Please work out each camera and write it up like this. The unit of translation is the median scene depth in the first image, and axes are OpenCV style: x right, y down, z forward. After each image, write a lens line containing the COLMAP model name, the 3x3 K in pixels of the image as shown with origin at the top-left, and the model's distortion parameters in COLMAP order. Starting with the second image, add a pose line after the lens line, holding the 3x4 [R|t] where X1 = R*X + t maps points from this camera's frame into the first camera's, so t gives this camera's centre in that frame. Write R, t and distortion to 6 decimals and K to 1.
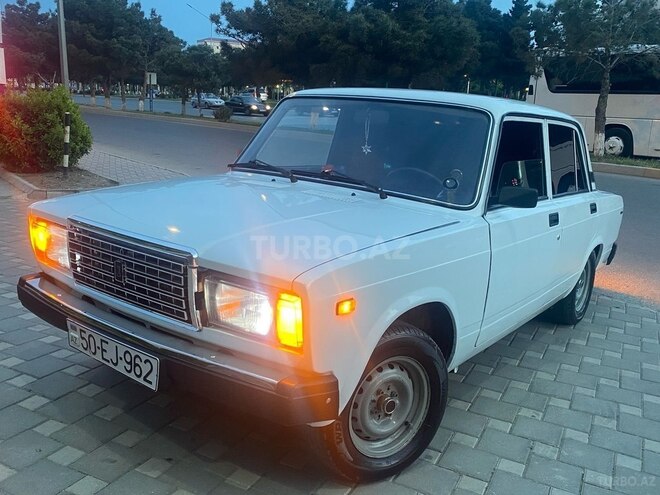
lens RADIAL K [[599.1, 0, 330.9], [0, 599.1, 242.1], [0, 0, 1]] dist [0.012406, 0.000000]
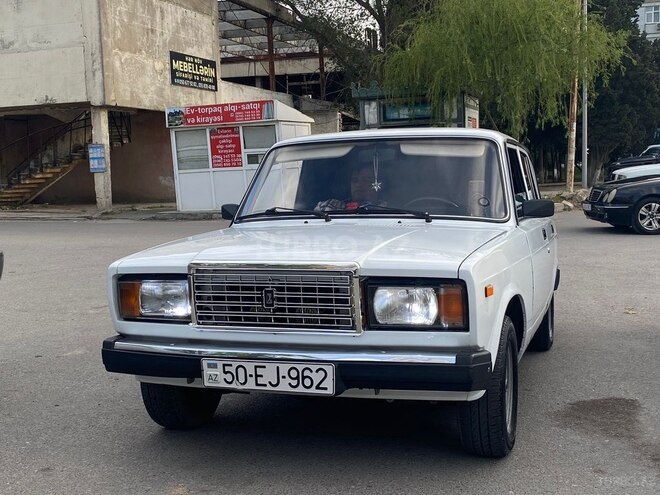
lens RADIAL K [[808.0, 0, 329.4], [0, 808.0, 249.8], [0, 0, 1]] dist [0.168265, 0.000000]
pose [[0.949224, -0.113481, 0.293421, -0.645821], [0.148754, 0.983727, -0.100764, 0.120922], [-0.277211, 0.139295, 0.950658, -0.440626]]
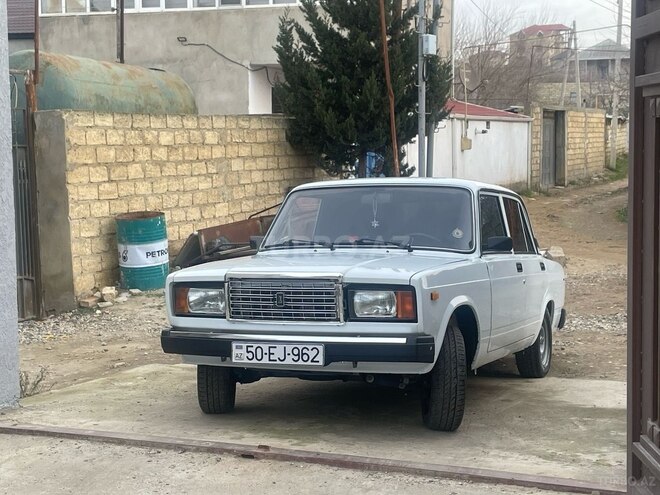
lens RADIAL K [[1039.2, 0, 334.0], [0, 1039.2, 247.7], [0, 0, 1]] dist [0.015458, 0.000000]
pose [[0.965428, -0.077637, 0.248841, -0.839834], [0.123670, 0.976760, -0.175058, 0.389288], [-0.229467, 0.199780, 0.952593, -1.554837]]
